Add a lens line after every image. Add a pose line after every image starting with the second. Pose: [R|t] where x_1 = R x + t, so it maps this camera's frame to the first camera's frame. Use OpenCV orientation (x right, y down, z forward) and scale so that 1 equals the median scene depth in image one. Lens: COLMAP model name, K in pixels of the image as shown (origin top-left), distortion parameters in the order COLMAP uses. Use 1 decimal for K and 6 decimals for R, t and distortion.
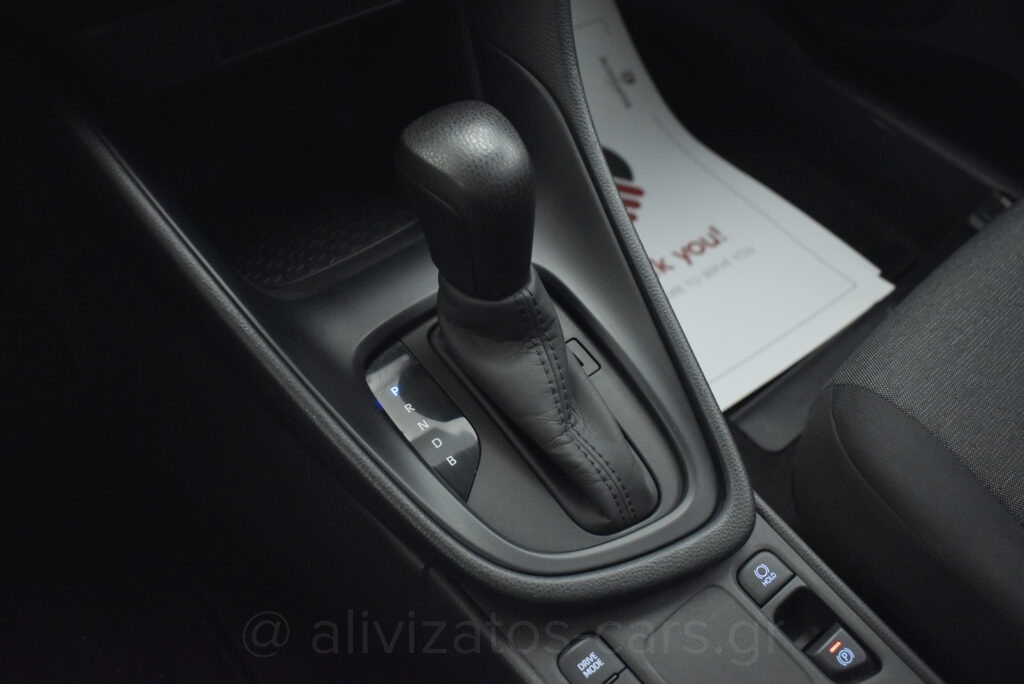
lens RADIAL K [[895.7, 0, 512.0], [0, 895.7, 342.0], [0, 0, 1]] dist [-0.085027, -0.000843]
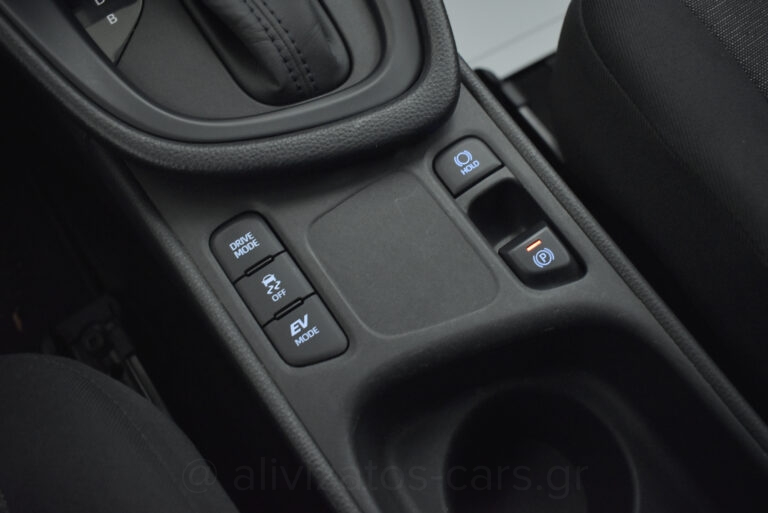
lens RADIAL K [[671.8, 0, 384.0], [0, 671.8, 256.5], [0, 0, 1]] dist [-0.085027, -0.000843]
pose [[0.993255, 0.052218, -0.103525, 0.286043], [-0.020705, 0.958377, 0.284754, 0.170494], [0.114085, -0.280690, 0.952994, 0.347143]]
